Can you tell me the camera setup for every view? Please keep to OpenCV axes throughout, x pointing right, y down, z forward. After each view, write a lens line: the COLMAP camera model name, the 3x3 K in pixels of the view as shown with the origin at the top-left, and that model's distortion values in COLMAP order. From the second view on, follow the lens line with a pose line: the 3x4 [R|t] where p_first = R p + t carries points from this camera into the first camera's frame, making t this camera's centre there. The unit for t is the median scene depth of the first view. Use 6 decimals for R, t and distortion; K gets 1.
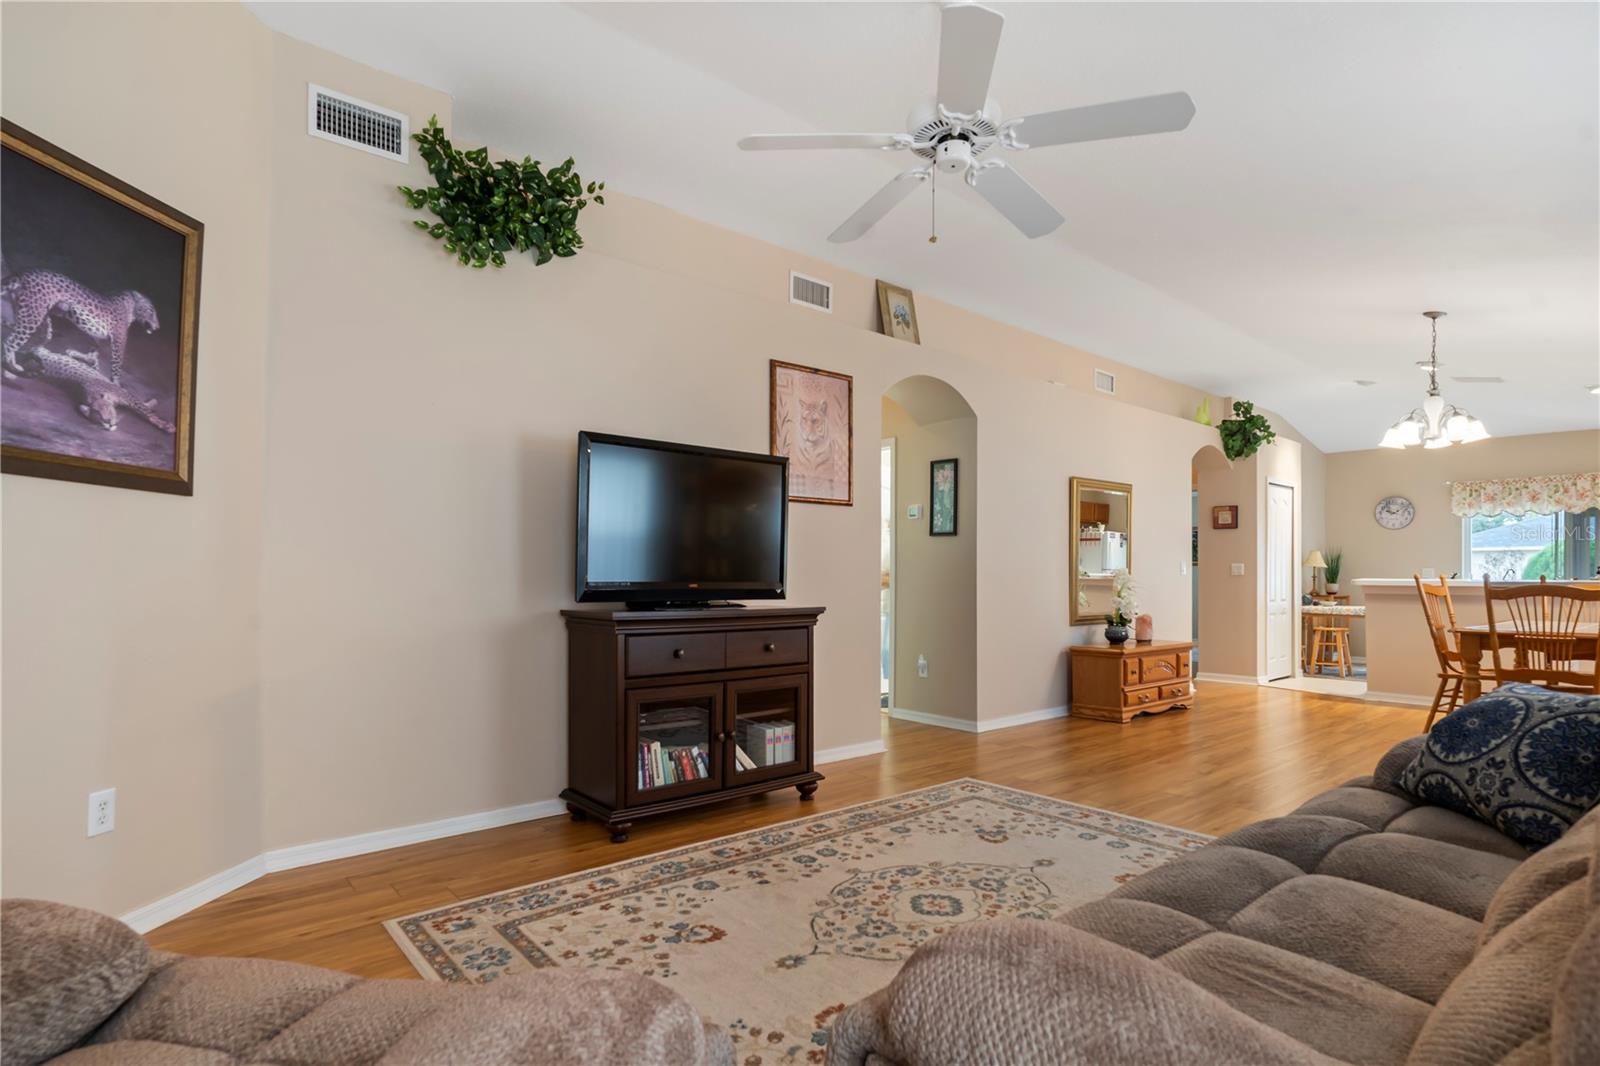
lens RADIAL K [[808.7, 0, 817.4], [0, 808.7, 562.2], [0, 0, 1]] dist [-0.000644, 0.000656]
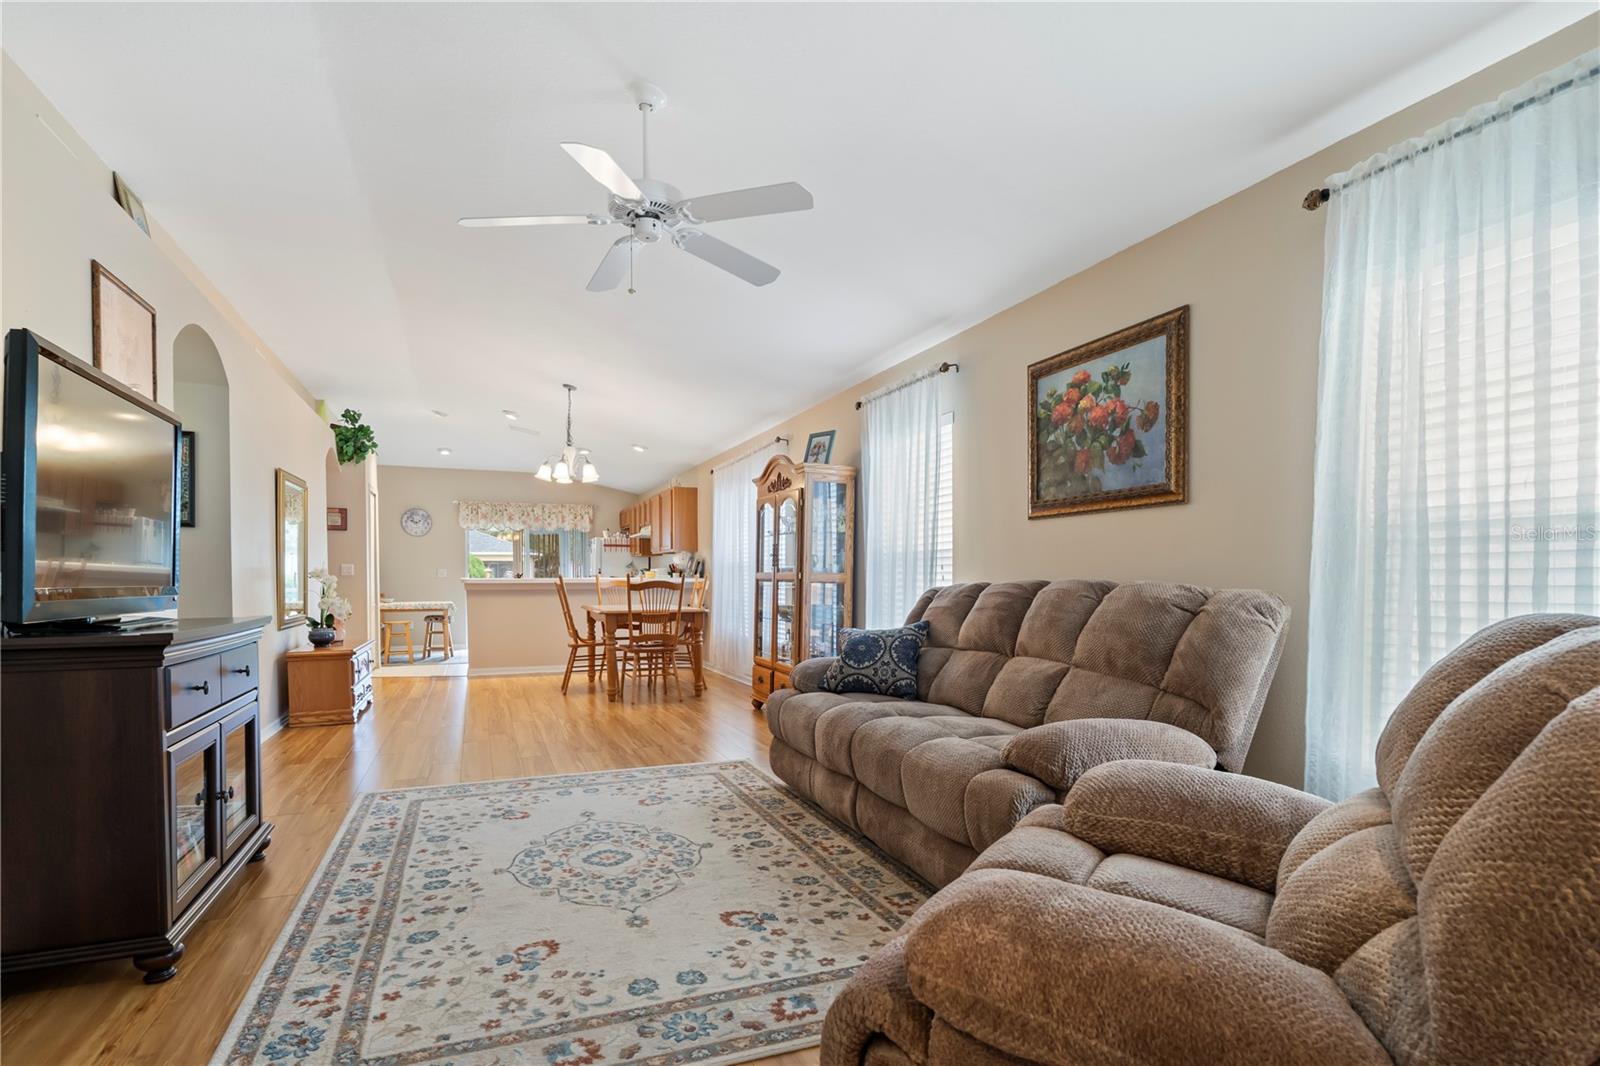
lens RADIAL K [[808.7, 0, 777.4], [0, 808.7, 584.3], [0, 0, 1]] dist [-0.000644, 0.000656]
pose [[0.338782, -0.013424, 0.940769, -0.718381], [-0.012319, 0.999749, 0.018701, 0.002819], [-0.940784, -0.017925, 0.338532, 0.316351]]
